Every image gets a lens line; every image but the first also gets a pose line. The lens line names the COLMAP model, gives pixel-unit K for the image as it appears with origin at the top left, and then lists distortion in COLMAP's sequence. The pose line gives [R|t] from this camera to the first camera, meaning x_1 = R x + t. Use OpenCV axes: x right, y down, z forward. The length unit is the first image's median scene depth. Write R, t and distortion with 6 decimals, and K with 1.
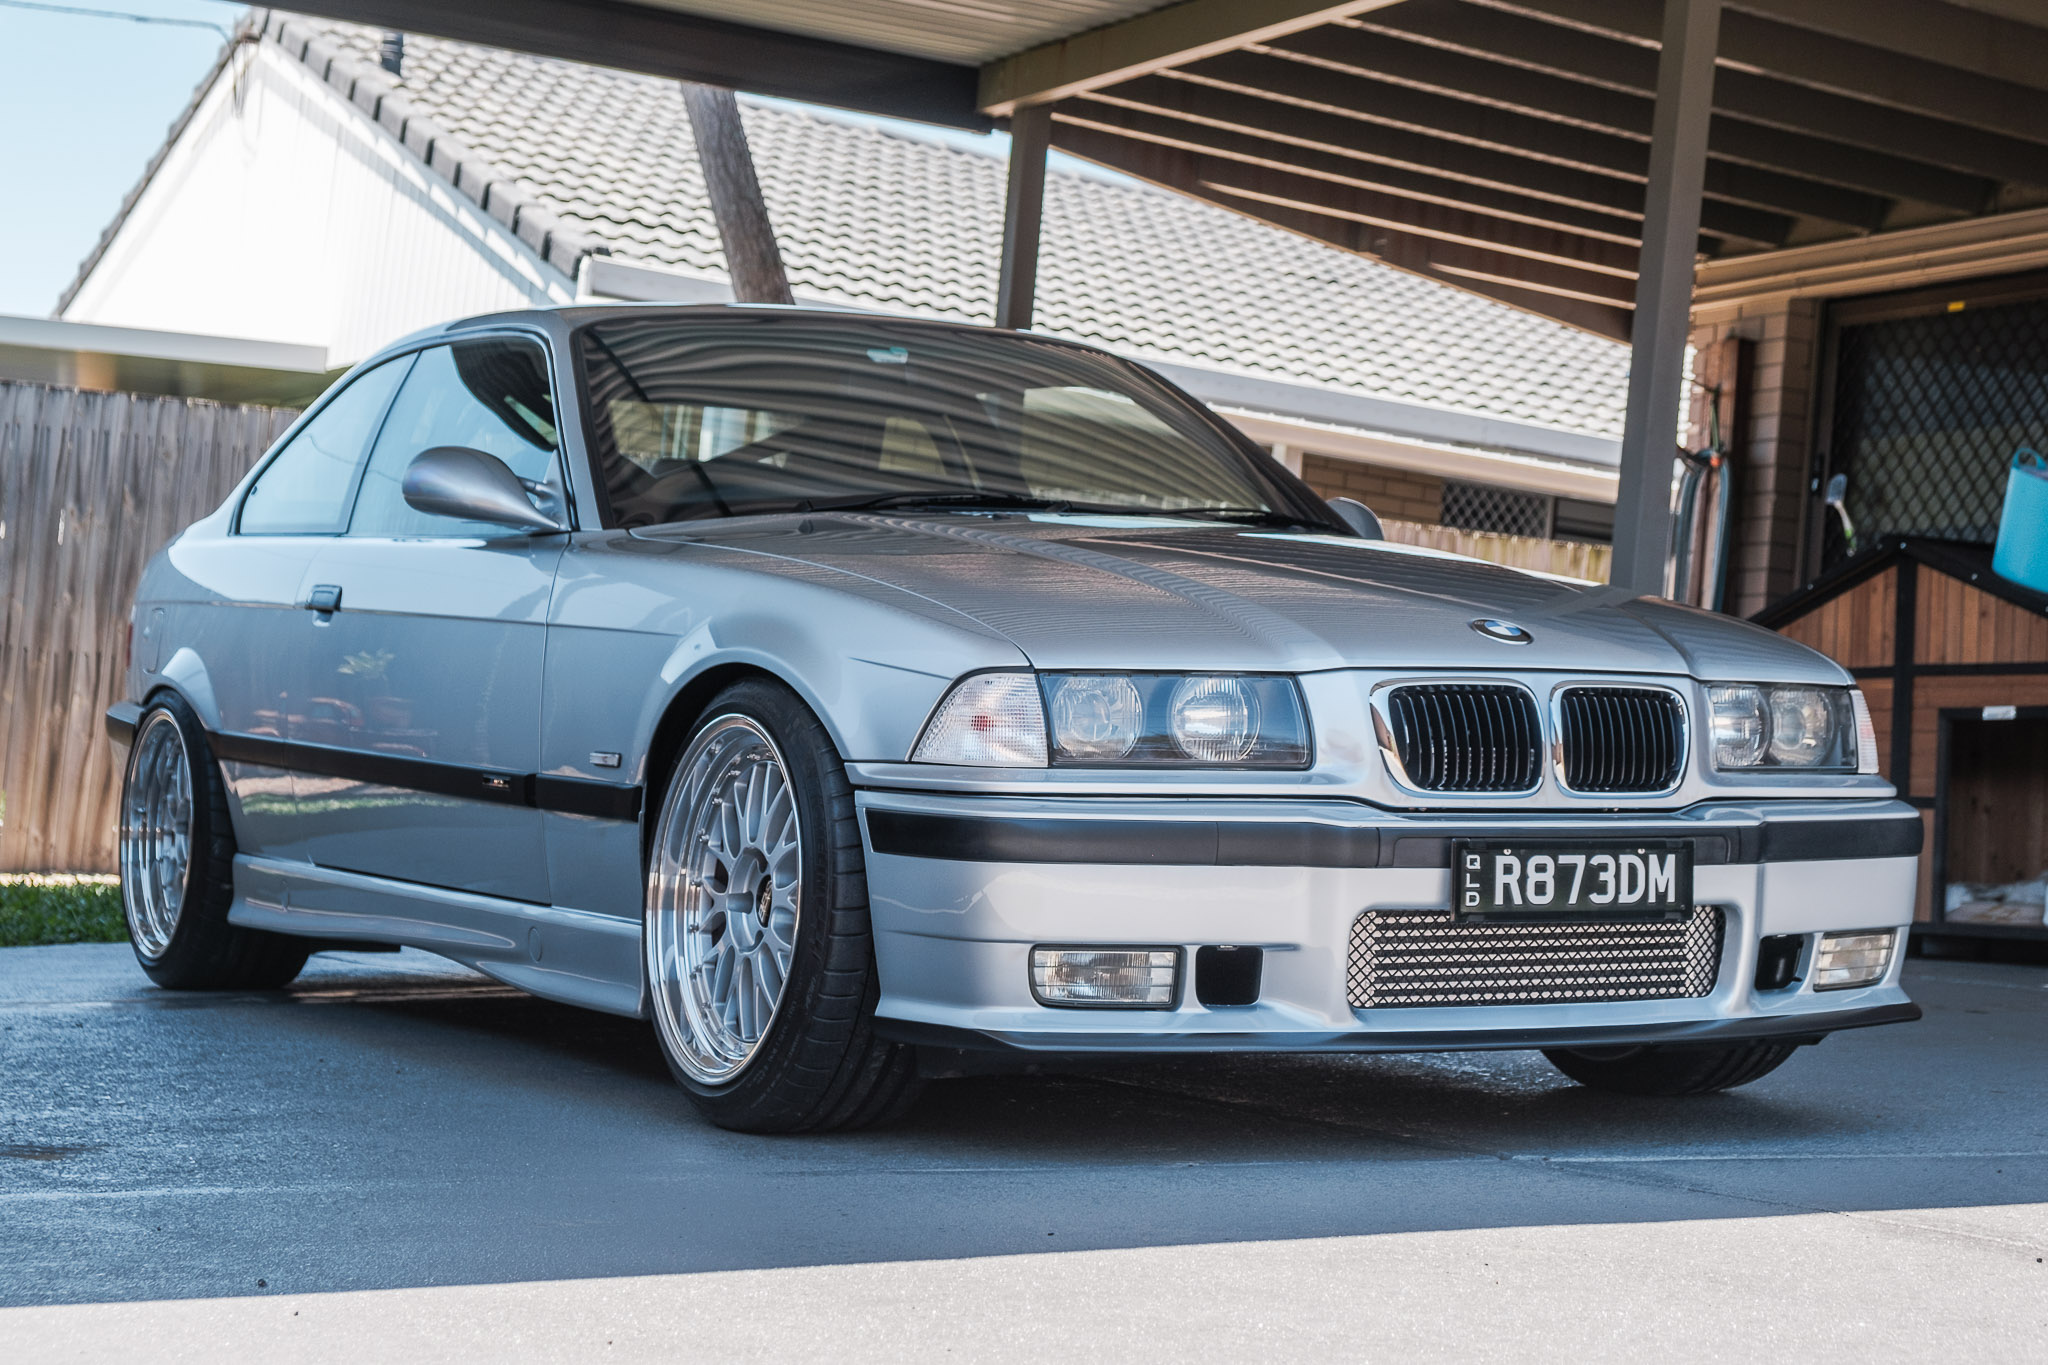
lens RADIAL K [[3444.5, 0, 1024.0], [0, 3444.5, 682.5], [0, 0, 1]] dist [0.235385, -0.058271]
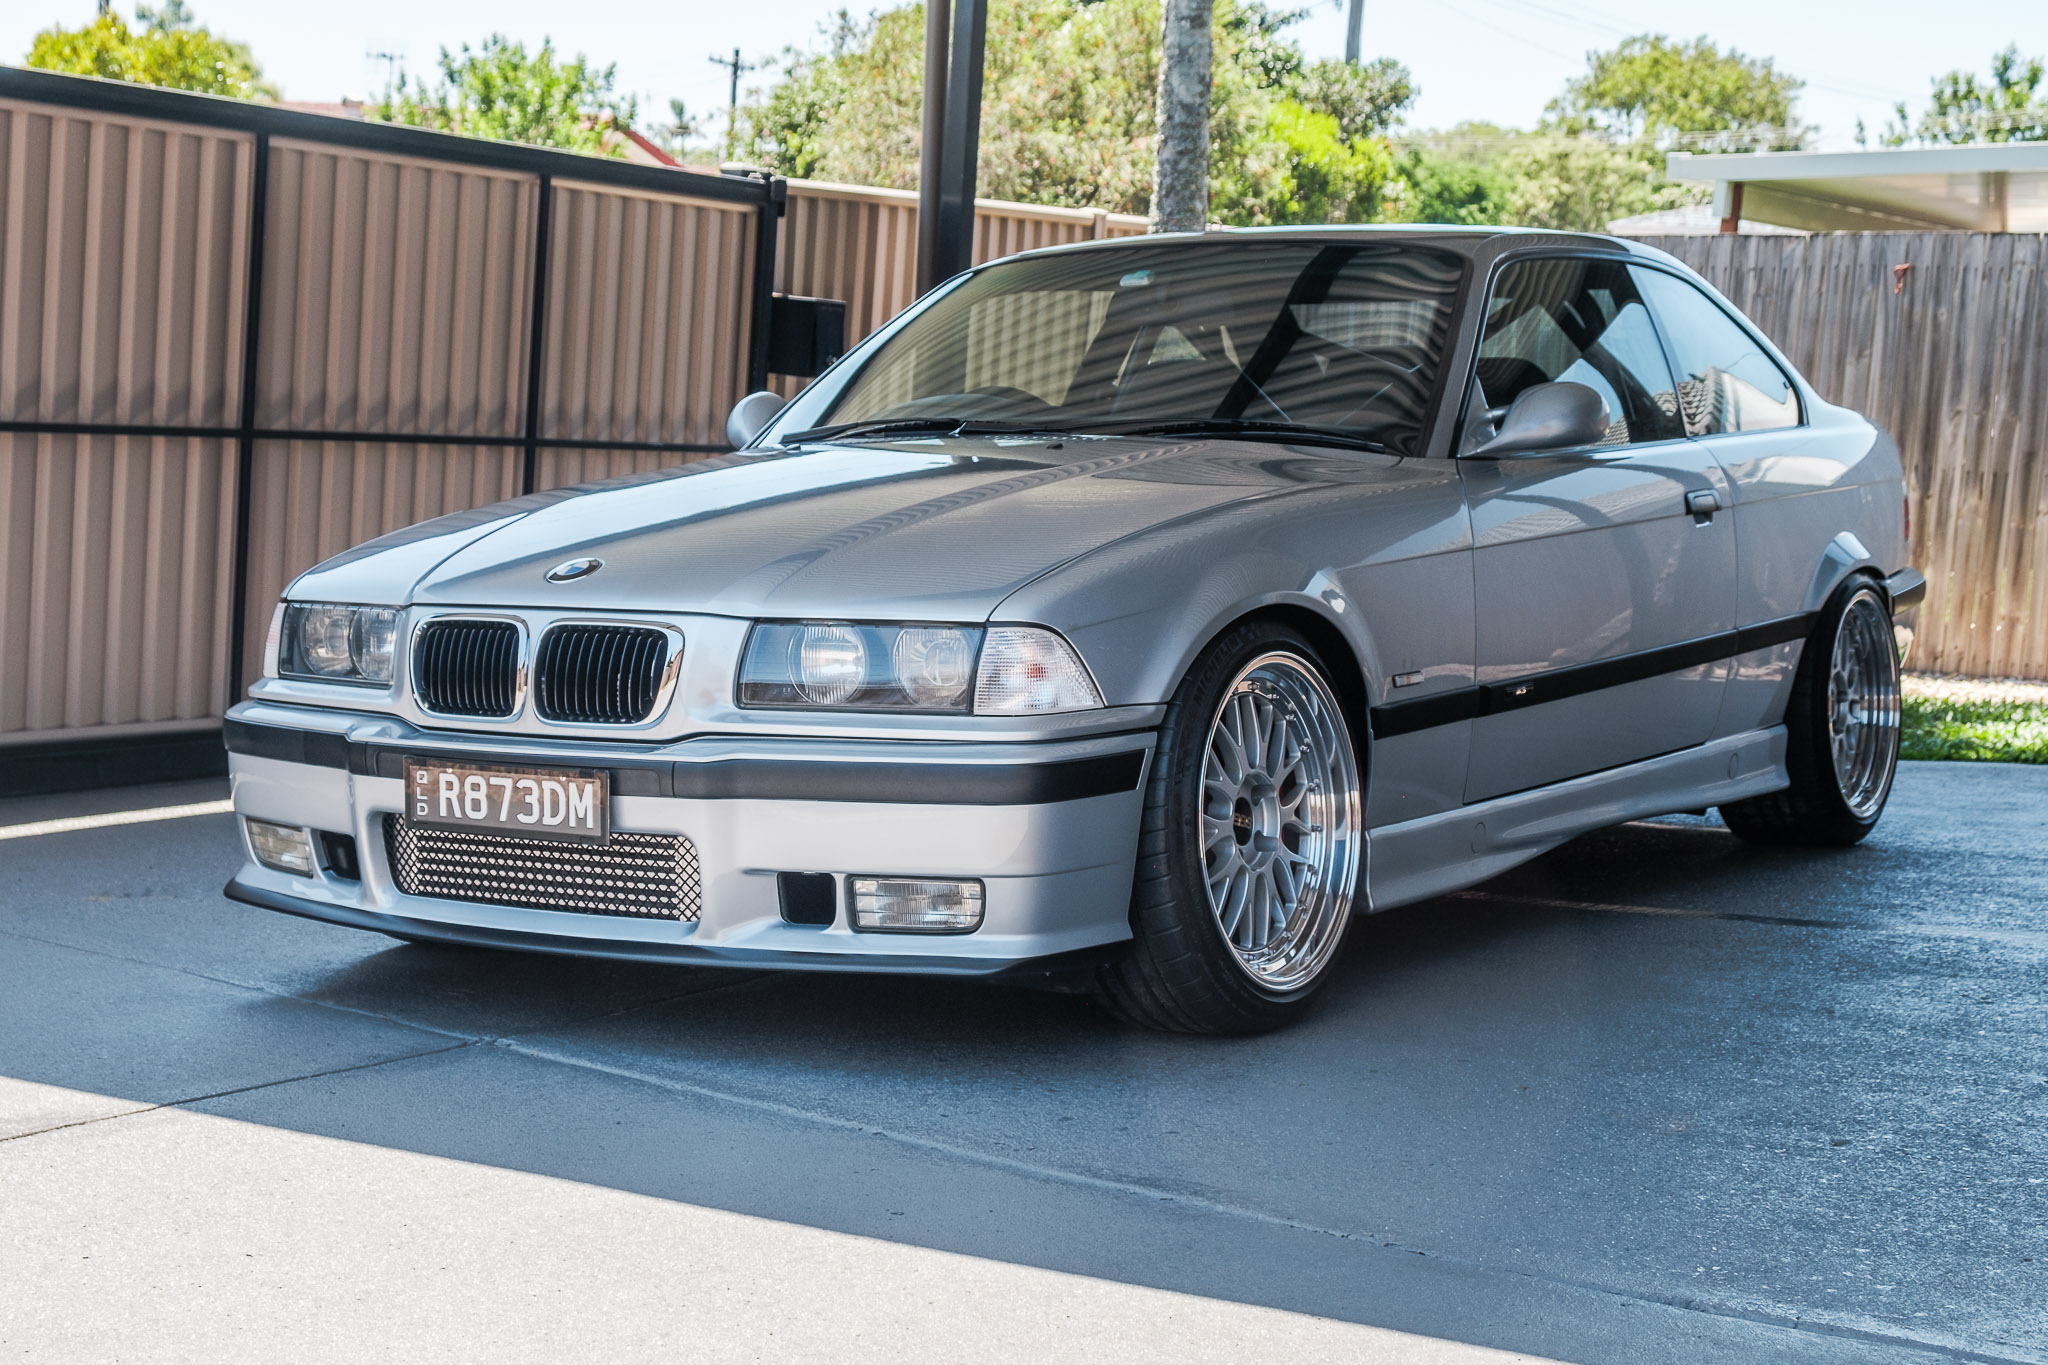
lens RADIAL K [[3034.0, 0, 1024.0], [0, 3034.0, 682.5], [0, 0, 1]] dist [0.090859, 0.040010]
pose [[0.482590, 0.050477, -0.874391, 1.081212], [0.015226, 0.997704, 0.065998, -0.041868], [0.875714, -0.045163, 0.480713, 0.676395]]
